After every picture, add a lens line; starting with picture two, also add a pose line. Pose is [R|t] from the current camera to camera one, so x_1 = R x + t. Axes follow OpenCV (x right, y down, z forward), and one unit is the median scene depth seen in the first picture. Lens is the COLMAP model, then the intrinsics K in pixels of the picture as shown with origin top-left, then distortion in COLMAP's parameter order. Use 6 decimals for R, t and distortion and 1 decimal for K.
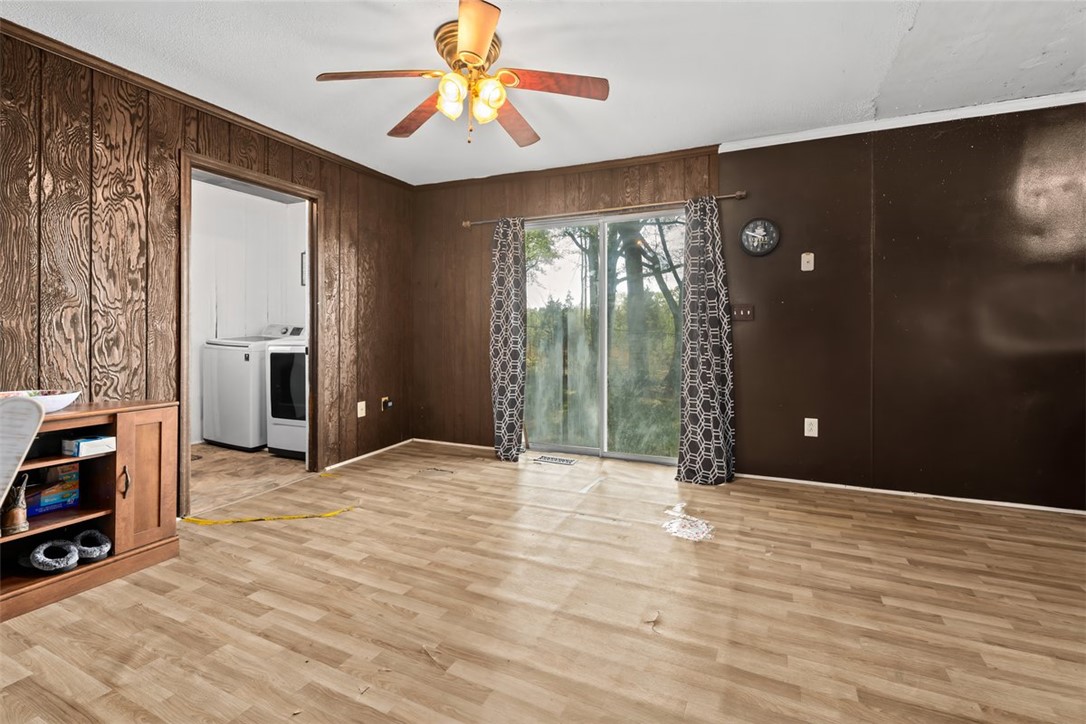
lens RADIAL K [[453.4, 0, 543.6], [0, 453.4, 327.8], [0, 0, 1]] dist [-0.001685, -0.000372]
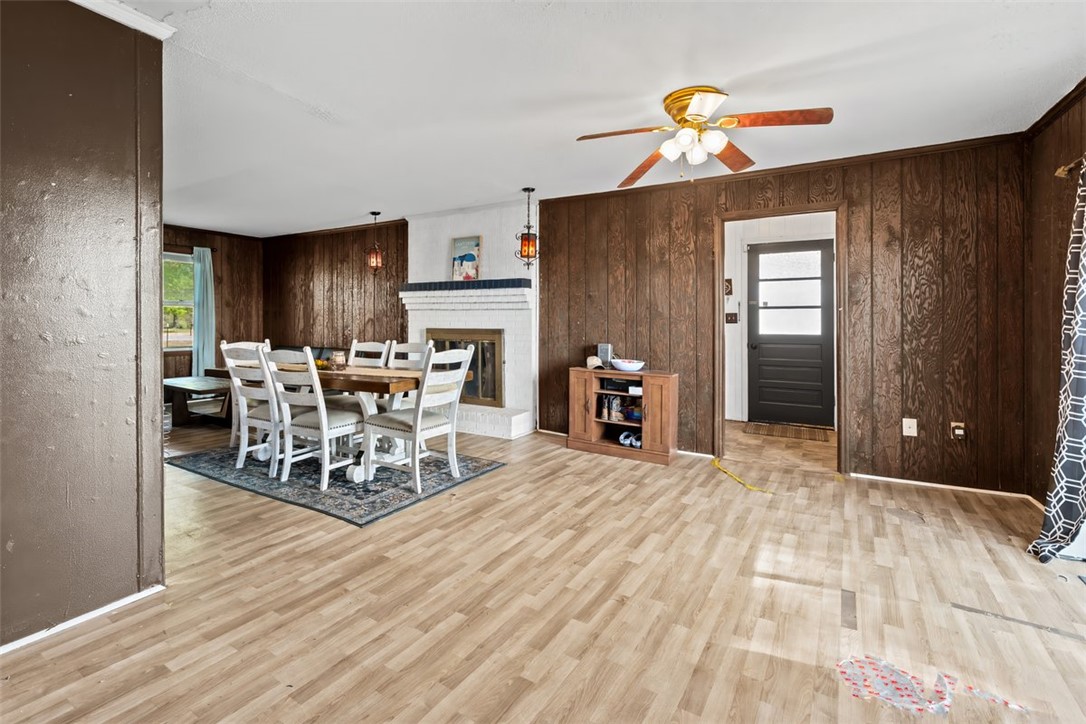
lens RADIAL K [[508.0, 0, 541.0], [0, 508.0, 321.6], [0, 0, 1]] dist [0.001158, 0.000417]
pose [[-0.076117, -0.002086, -0.997097, 1.049805], [-0.004063, 0.999990, -0.001782, -0.031135], [0.997091, 0.003915, -0.076125, 0.611946]]
